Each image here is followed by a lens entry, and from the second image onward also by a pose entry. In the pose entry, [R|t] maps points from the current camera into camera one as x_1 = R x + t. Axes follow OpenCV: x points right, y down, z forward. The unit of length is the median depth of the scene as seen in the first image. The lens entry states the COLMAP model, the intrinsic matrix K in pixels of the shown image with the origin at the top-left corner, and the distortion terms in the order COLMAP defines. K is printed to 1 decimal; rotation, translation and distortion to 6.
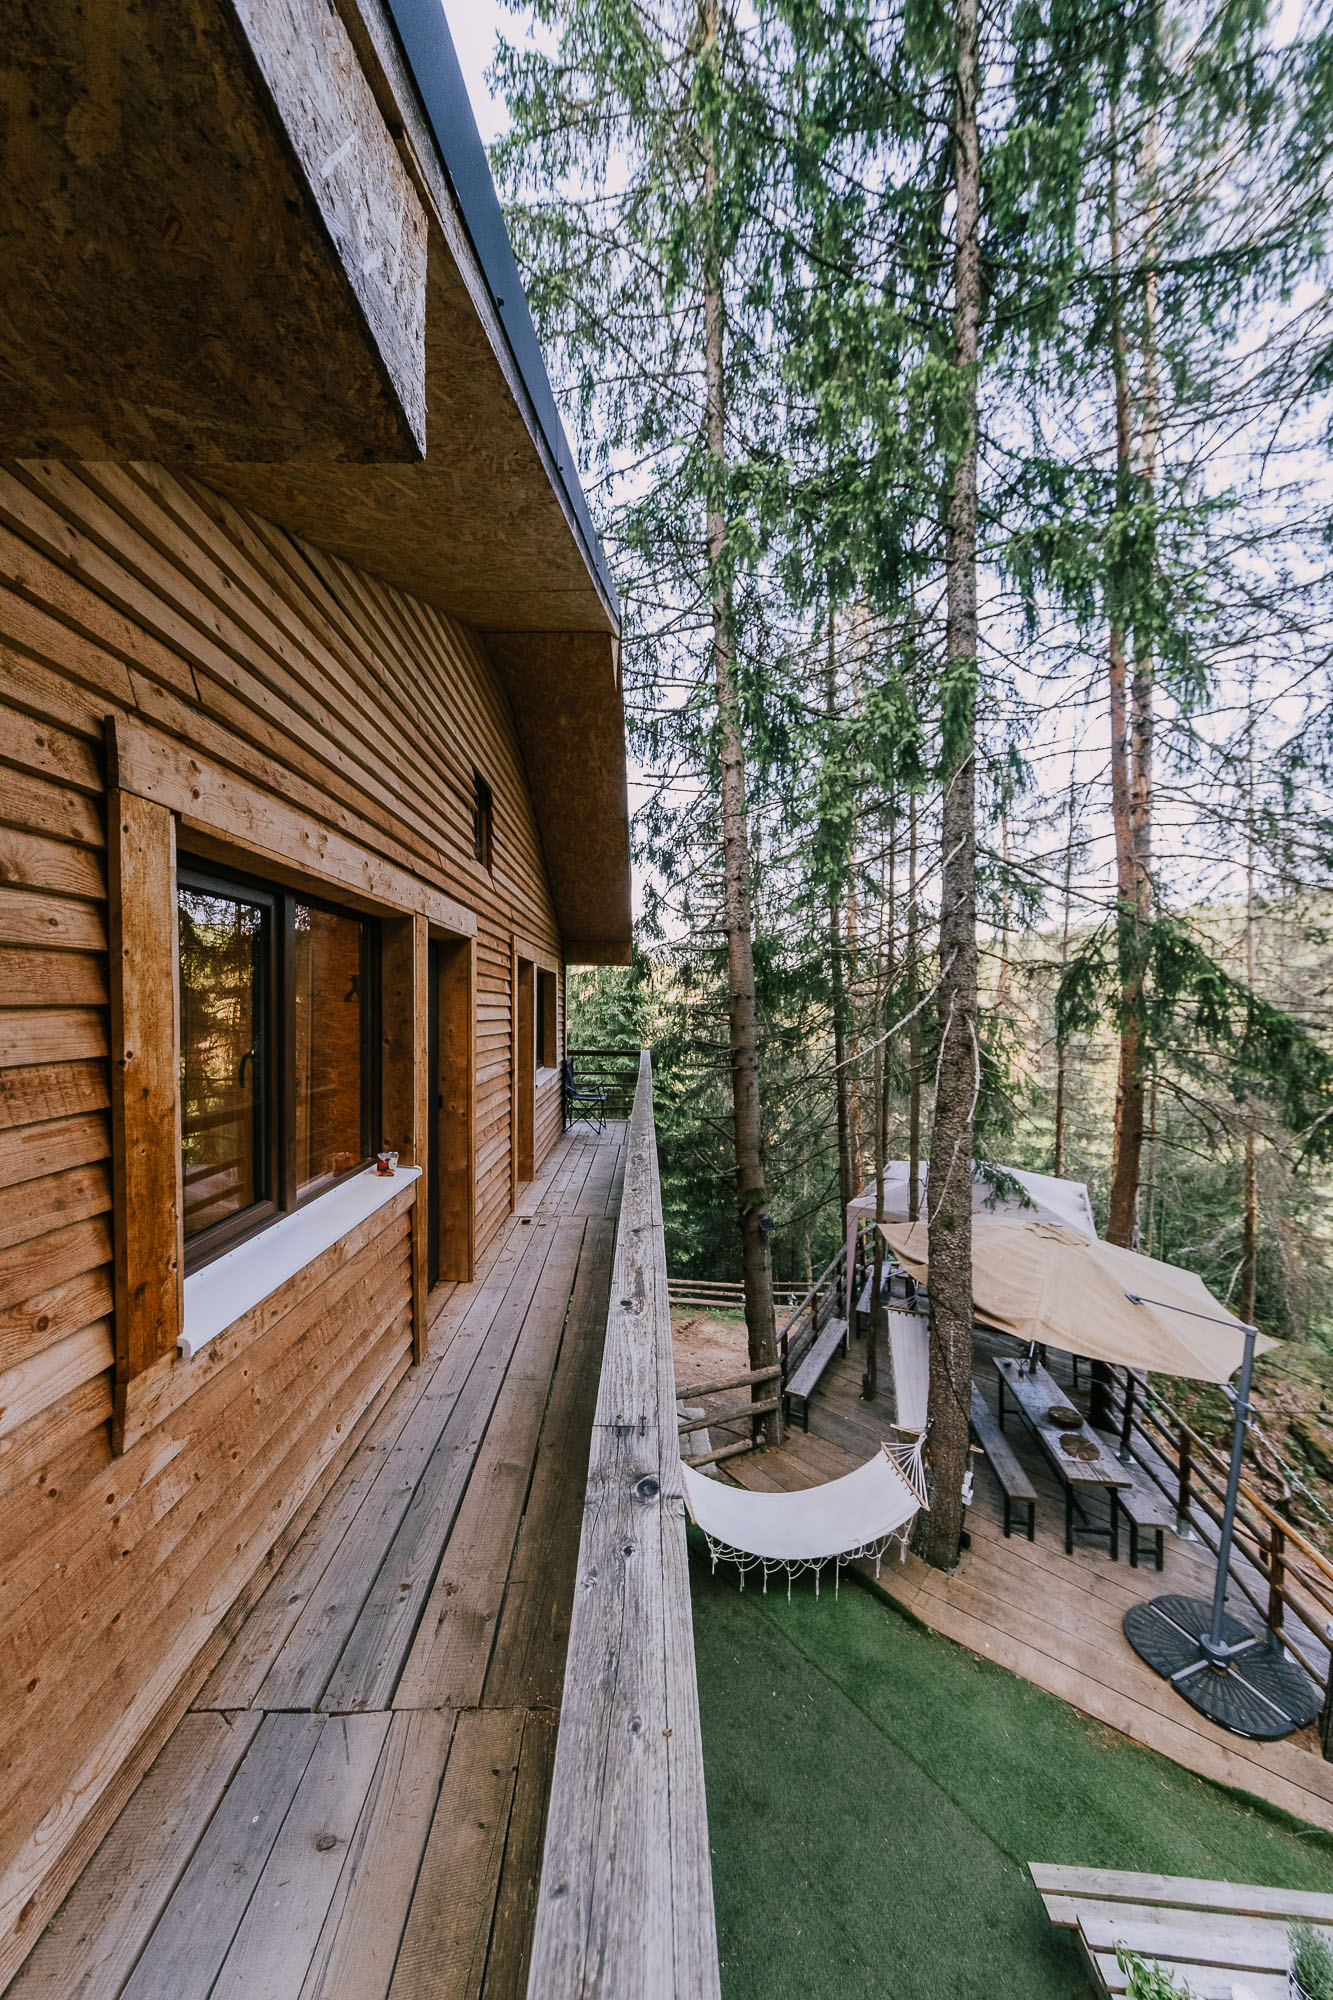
lens RADIAL K [[664.9, 0, 666.5], [0, 664.9, 1000.0], [0, 0, 1]] dist [-0.000838, -0.000093]
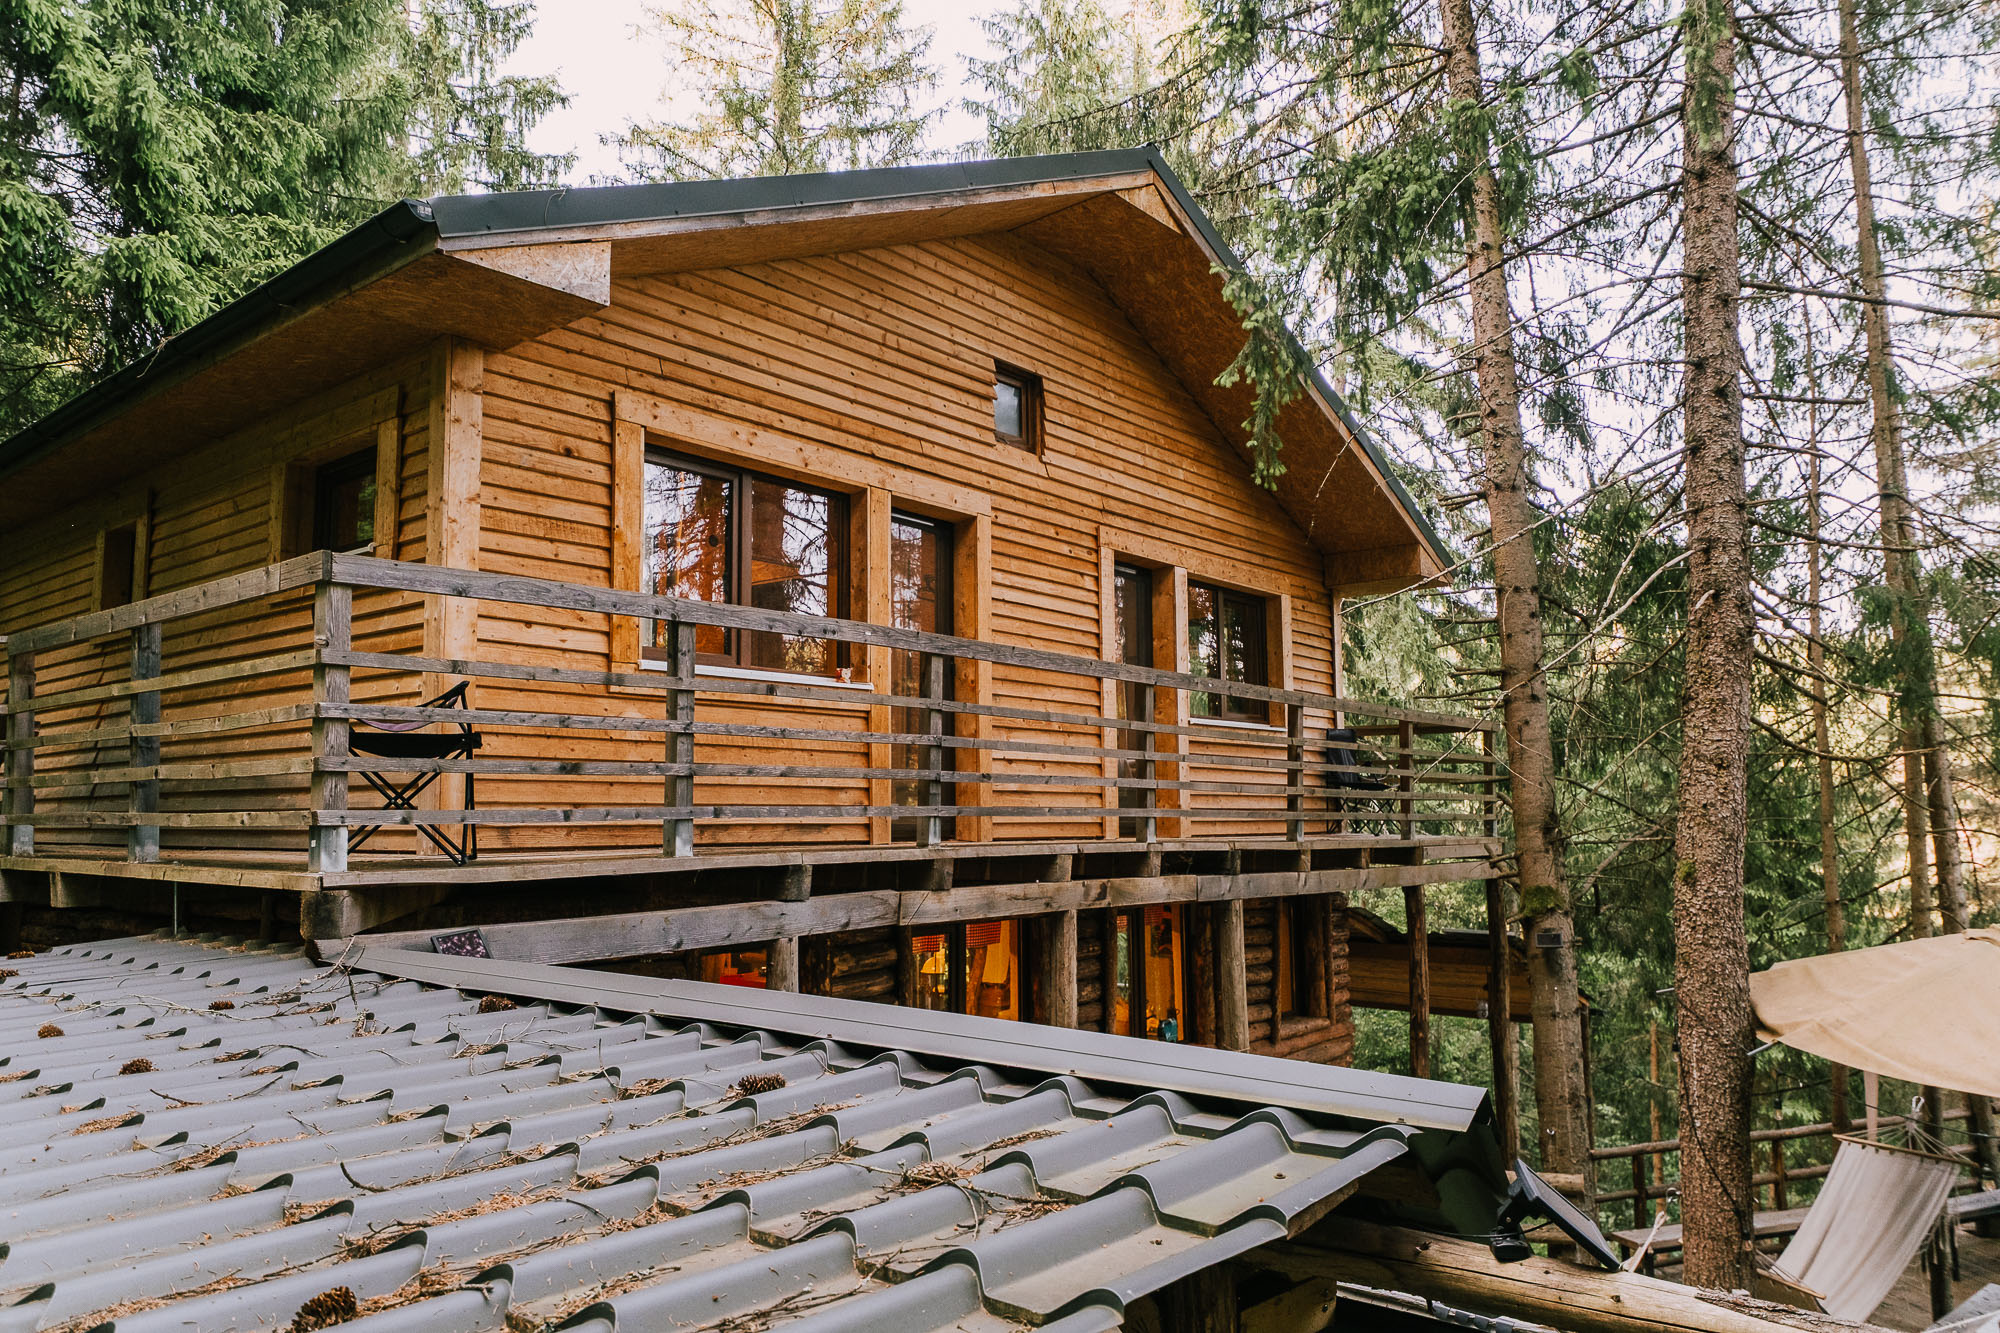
lens RADIAL K [[1380.9, 0, 1000.0], [0, 1380.9, 666.5], [0, 0, 1]] dist [0.001877, 0.000204]
pose [[0.751897, -0.061852, -0.656372, 2.815998], [-0.002692, 0.995293, -0.096874, 0.863025], [0.659275, 0.074606, 0.748192, -1.446959]]
